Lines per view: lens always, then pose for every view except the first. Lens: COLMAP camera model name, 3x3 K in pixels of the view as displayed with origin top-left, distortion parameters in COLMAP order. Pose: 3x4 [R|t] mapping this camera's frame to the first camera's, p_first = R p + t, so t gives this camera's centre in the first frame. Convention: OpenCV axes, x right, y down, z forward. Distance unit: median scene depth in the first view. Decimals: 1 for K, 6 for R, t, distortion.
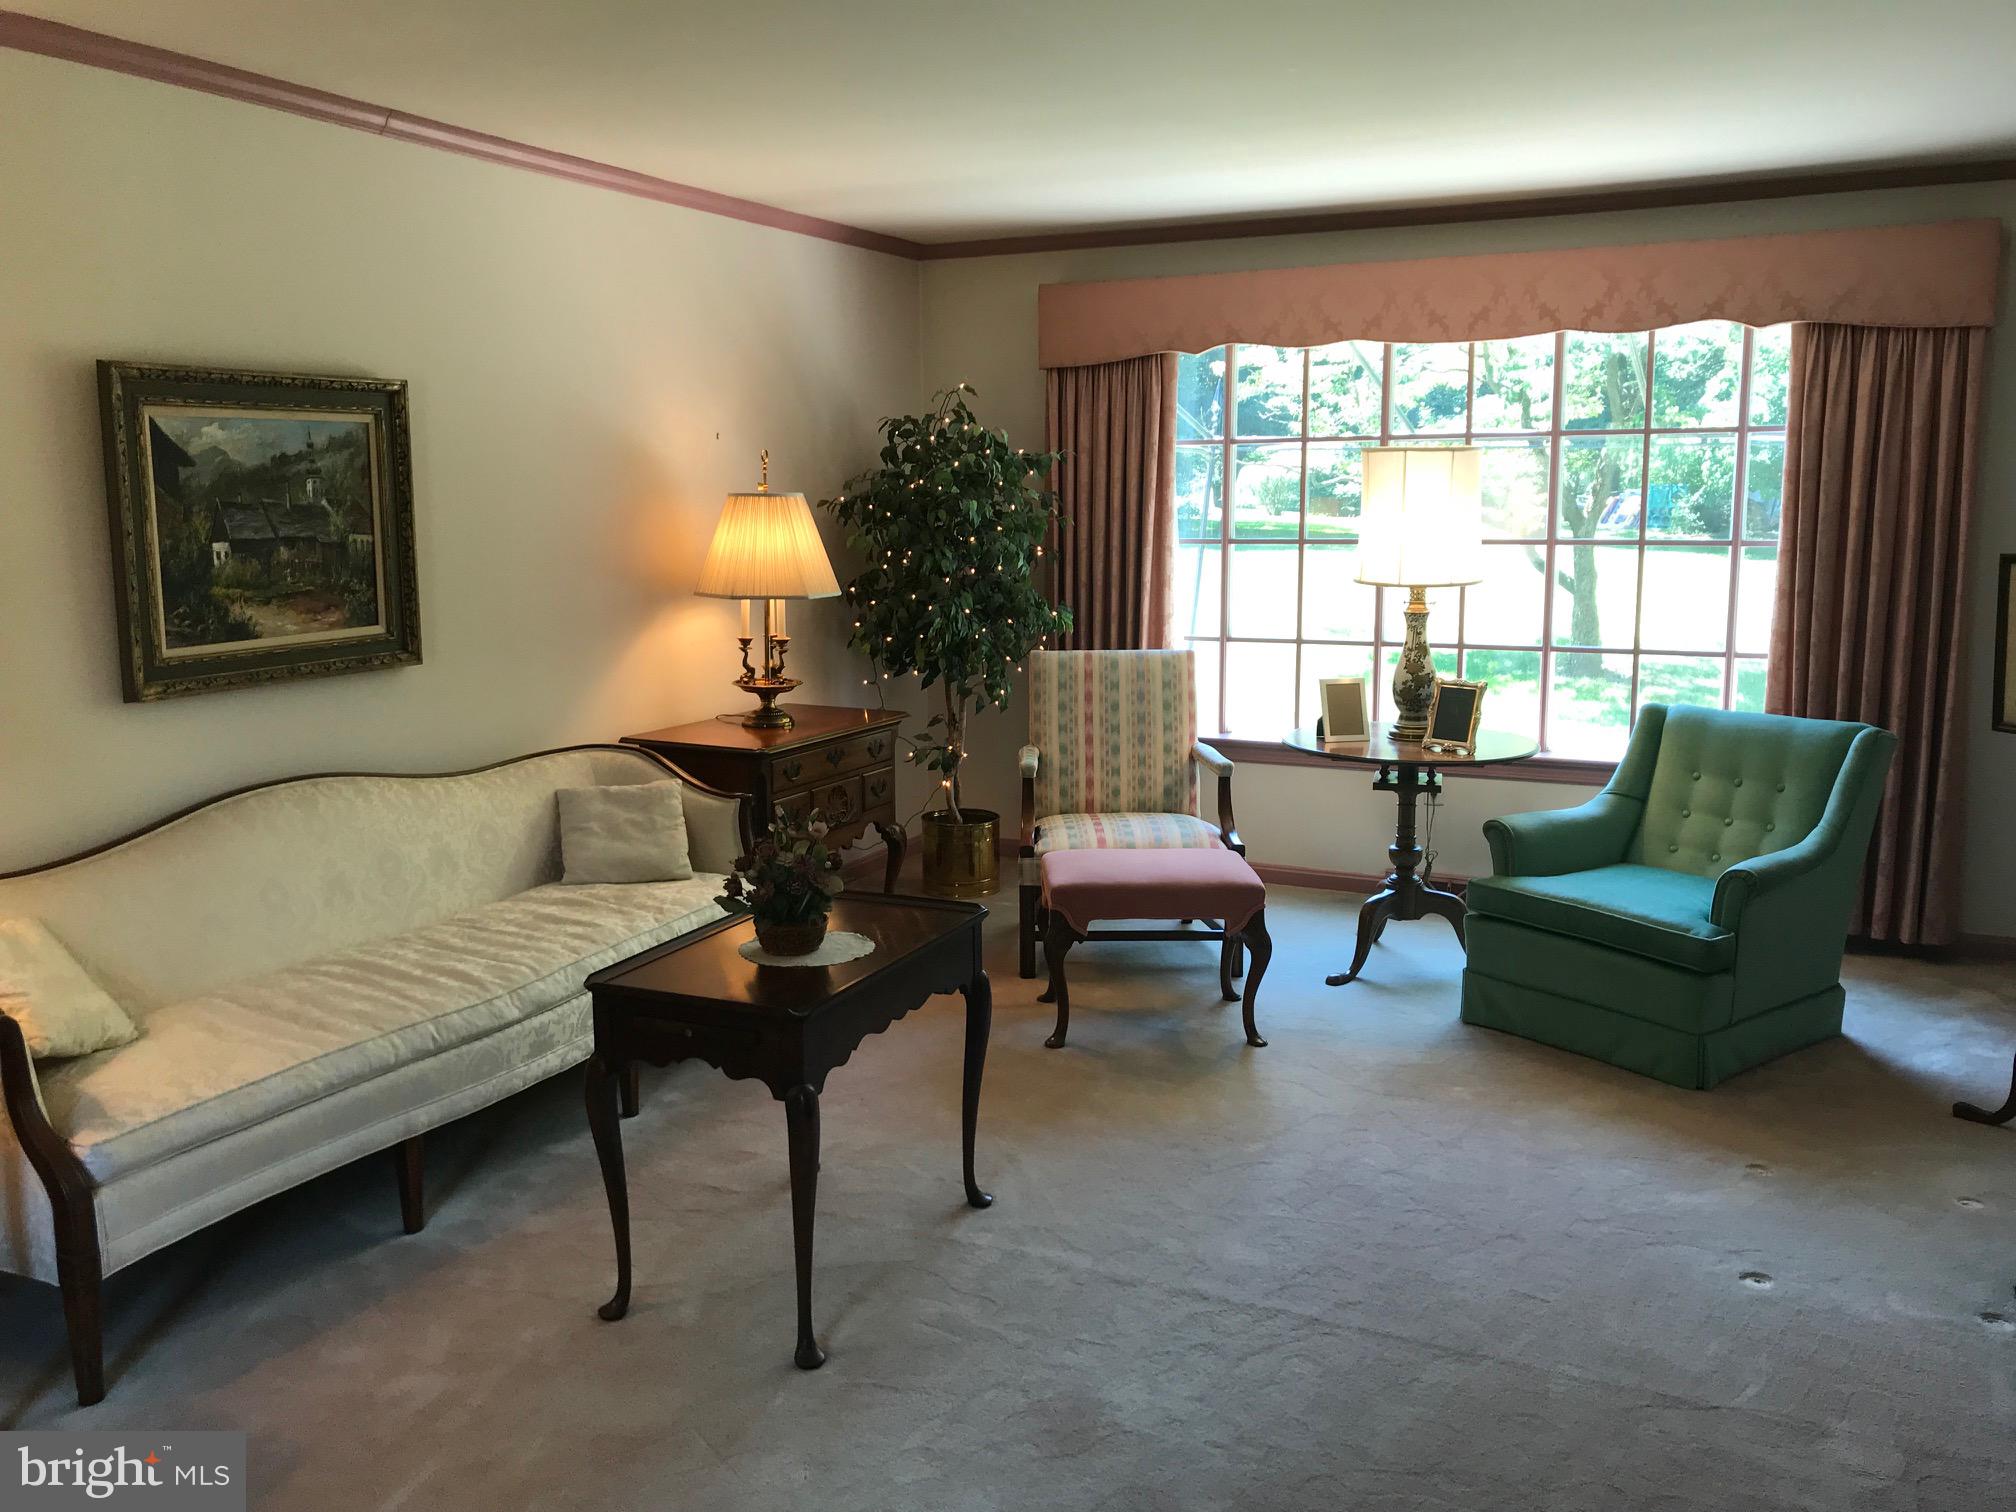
lens RADIAL K [[1651.1, 0, 1009.7], [0, 1651.1, 741.3], [0, 0, 1]] dist [0.027819, -0.031780]
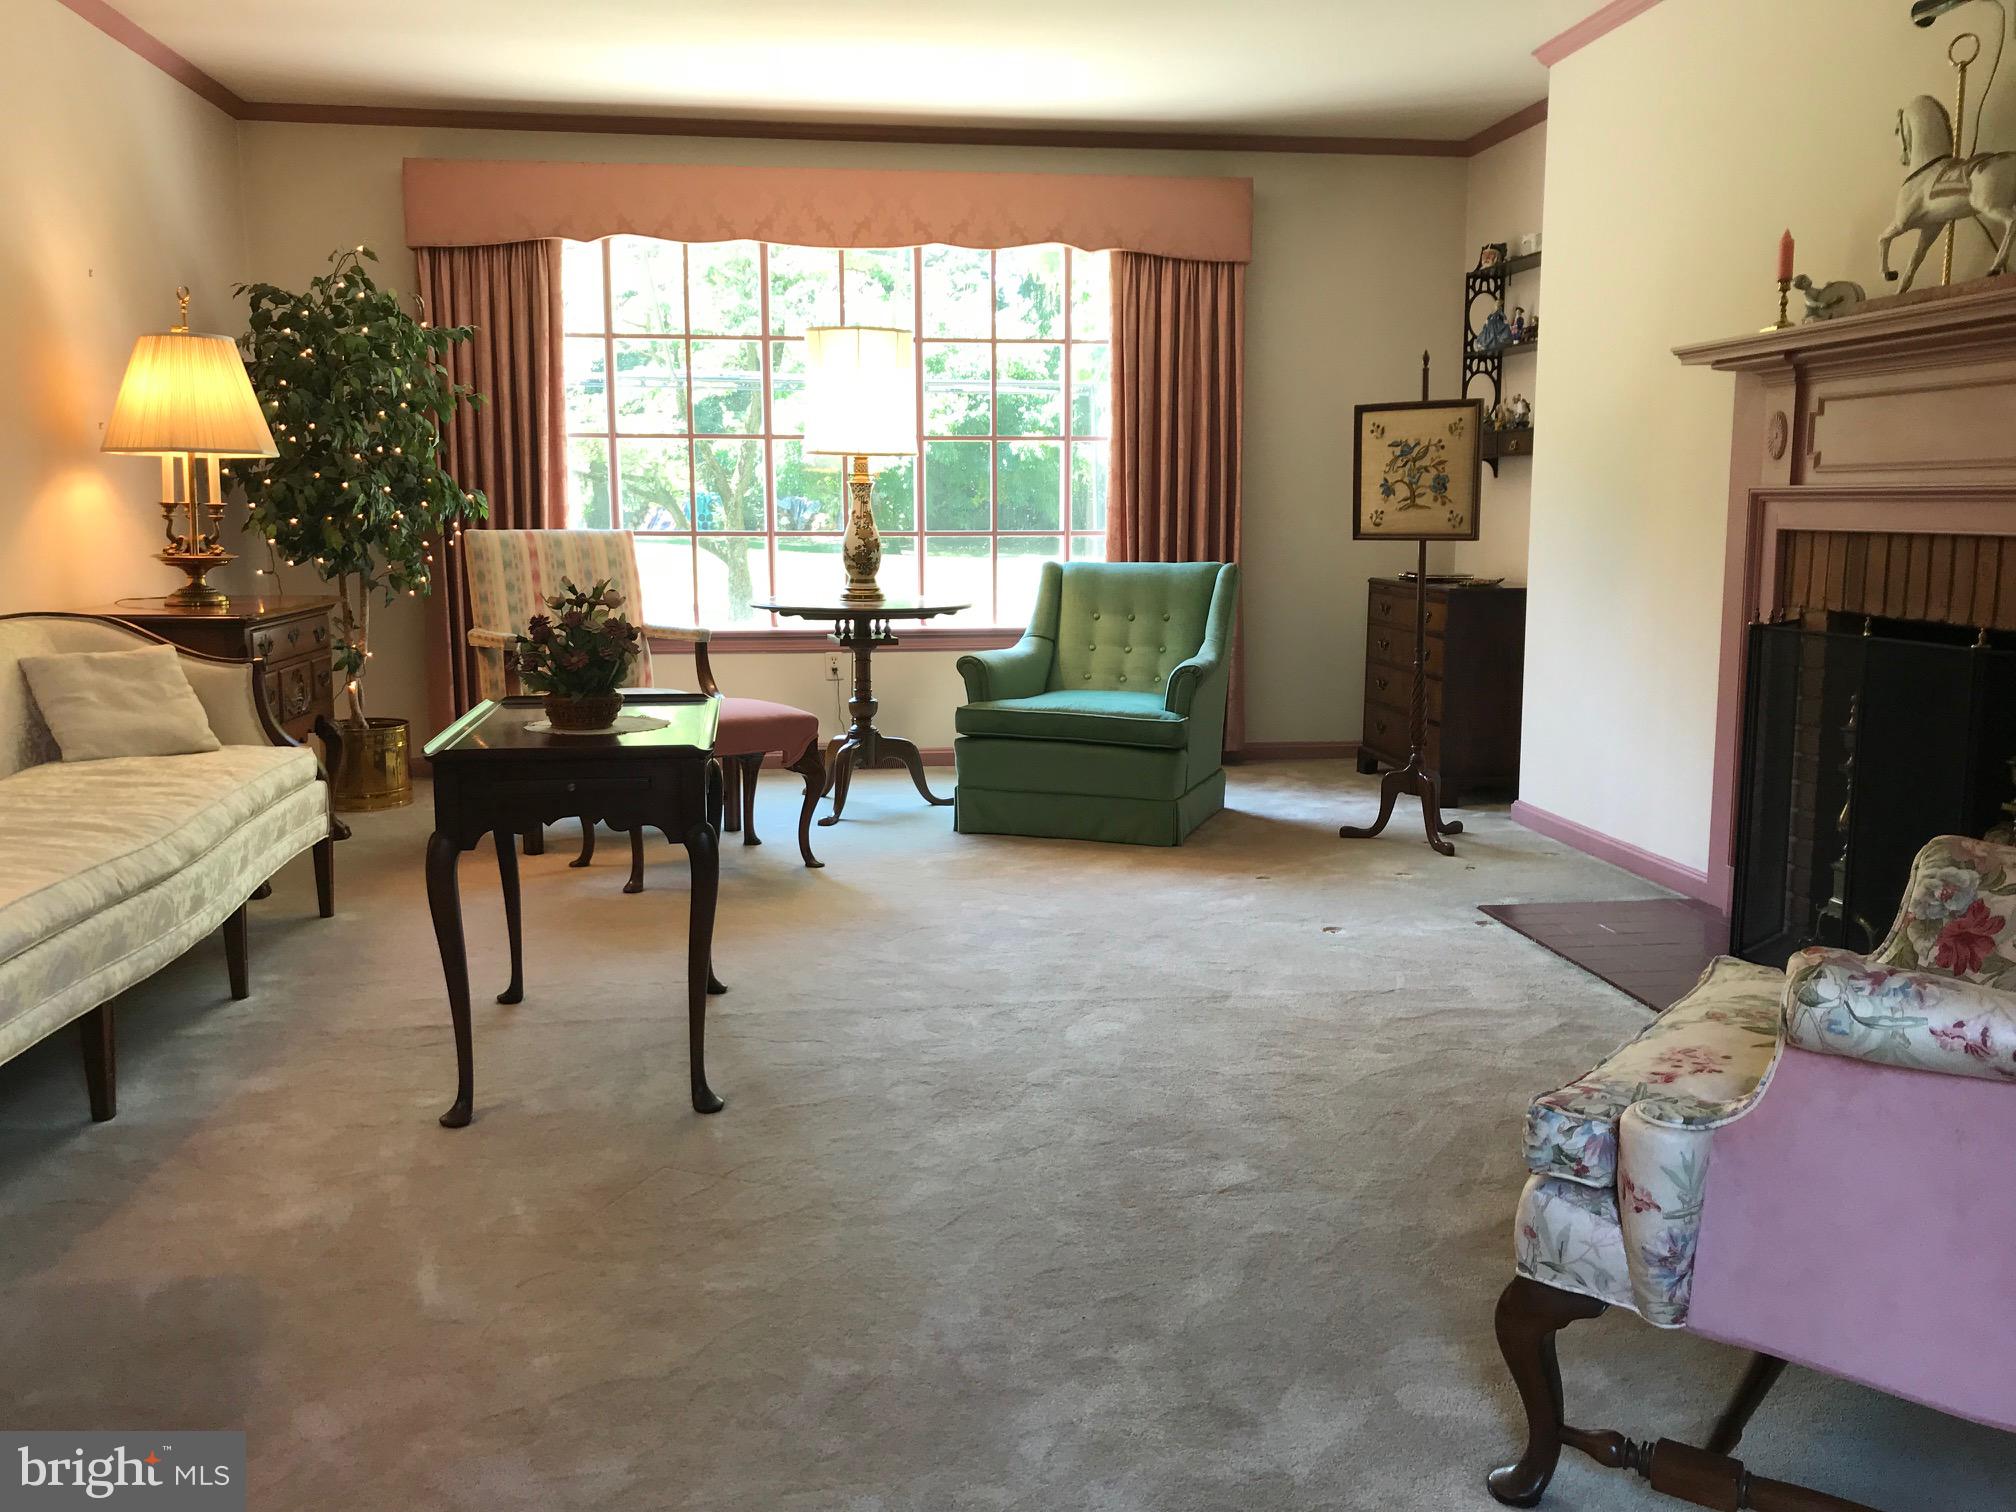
lens RADIAL K [[1651.1, 0, 1013.4], [0, 1651.1, 741.3], [0, 0, 1]] dist [0.027819, -0.031780]
pose [[0.835829, -0.071772, 0.544279, -0.293838], [0.078376, 0.996862, 0.011093, 0.093785], [-0.543367, 0.033386, 0.838831, 0.033670]]
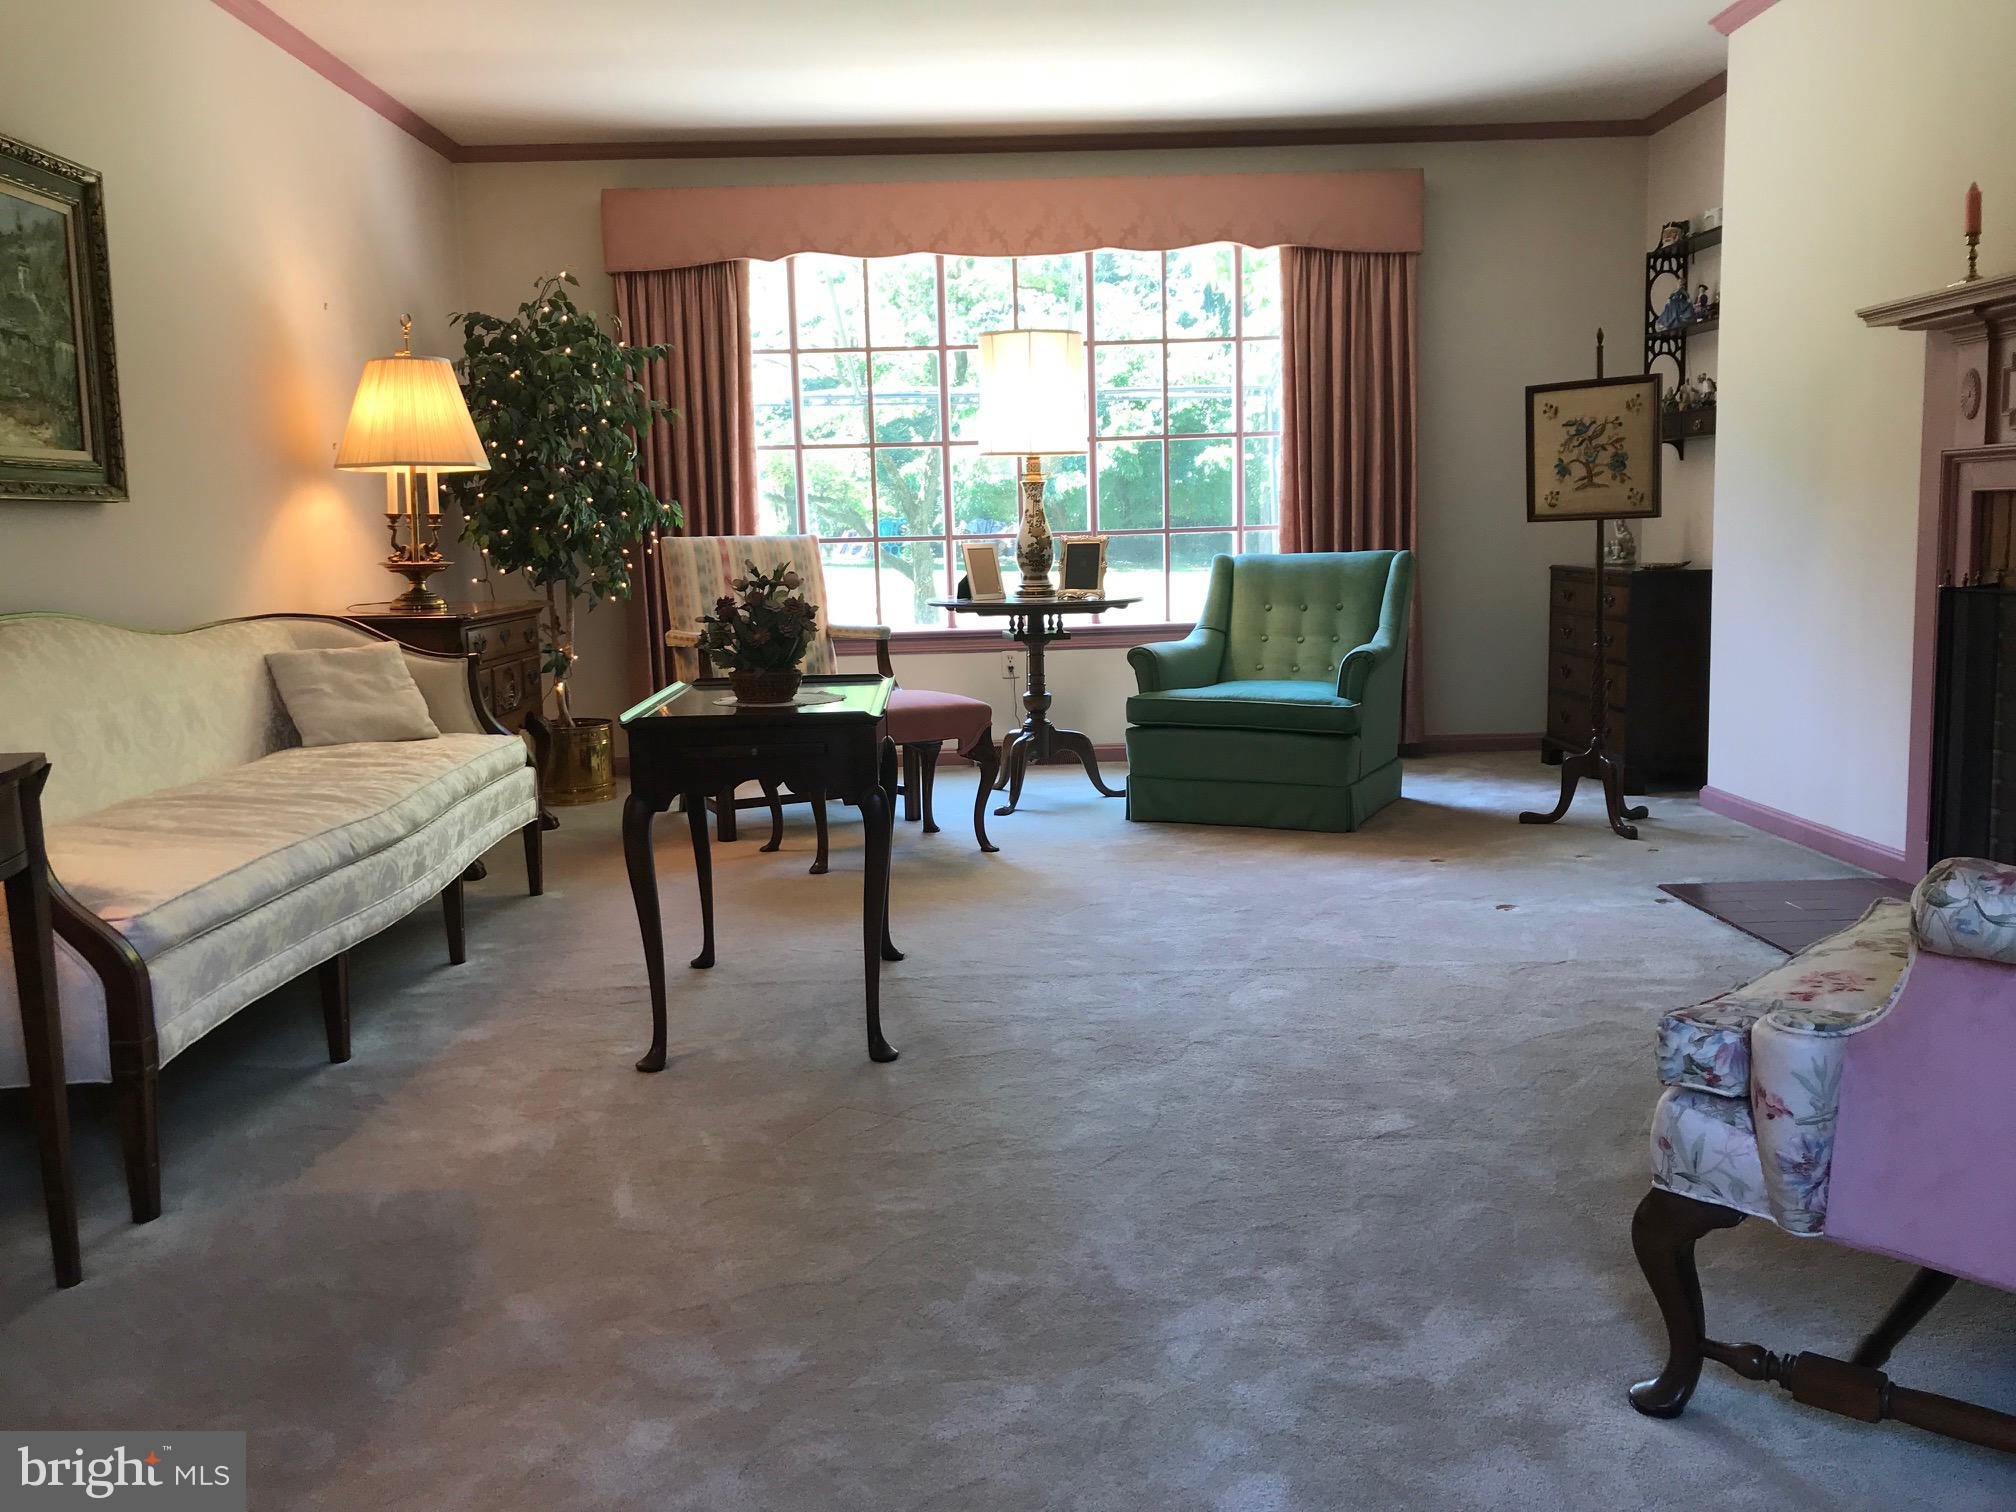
lens RADIAL K [[1651.1, 0, 1013.5], [0, 1651.1, 745.3], [0, 0, 1]] dist [0.027819, -0.031780]
pose [[0.891796, -0.076122, 0.445988, -0.296683], [0.089286, 0.995969, -0.008544, 0.115006], [-0.443541, 0.047440, 0.894998, 0.010571]]
